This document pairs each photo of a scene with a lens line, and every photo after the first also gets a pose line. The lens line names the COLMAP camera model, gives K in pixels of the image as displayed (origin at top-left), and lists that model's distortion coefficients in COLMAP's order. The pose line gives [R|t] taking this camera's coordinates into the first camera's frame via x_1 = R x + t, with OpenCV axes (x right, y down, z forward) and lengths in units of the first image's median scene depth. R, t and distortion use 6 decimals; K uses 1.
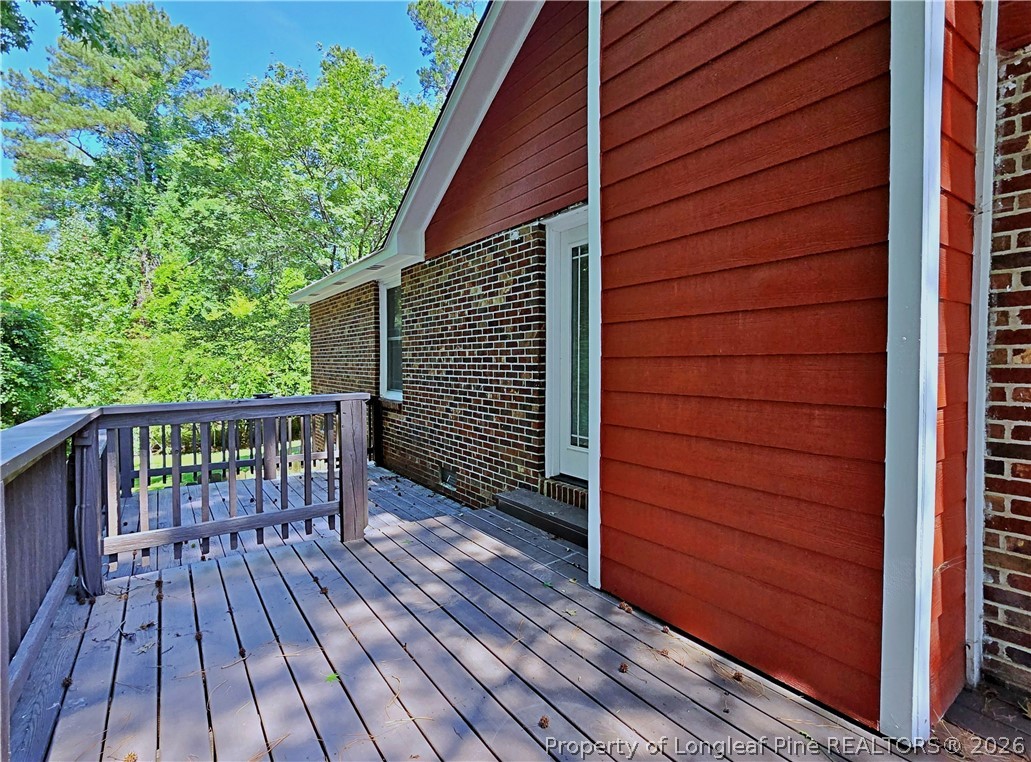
lens RADIAL K [[510.1, 0, 515.4], [0, 510.1, 379.8], [0, 0, 1]] dist [-0.001467, -0.000361]
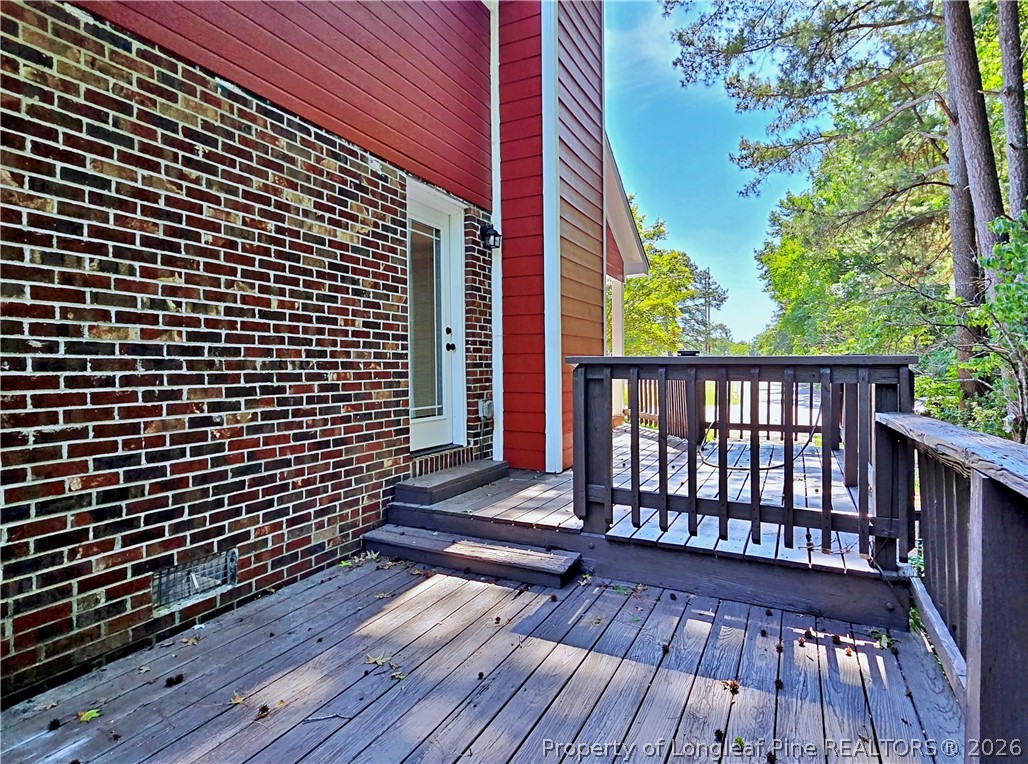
lens RADIAL K [[554.1, 0, 516.3], [0, 554.1, 374.5], [0, 0, 1]] dist [0.001098, -0.003527]
pose [[-0.473264, -0.006201, 0.880899, -0.791015], [0.039642, 0.998812, 0.028329, 0.018474], [-0.880028, 0.048328, -0.472456, 1.139067]]
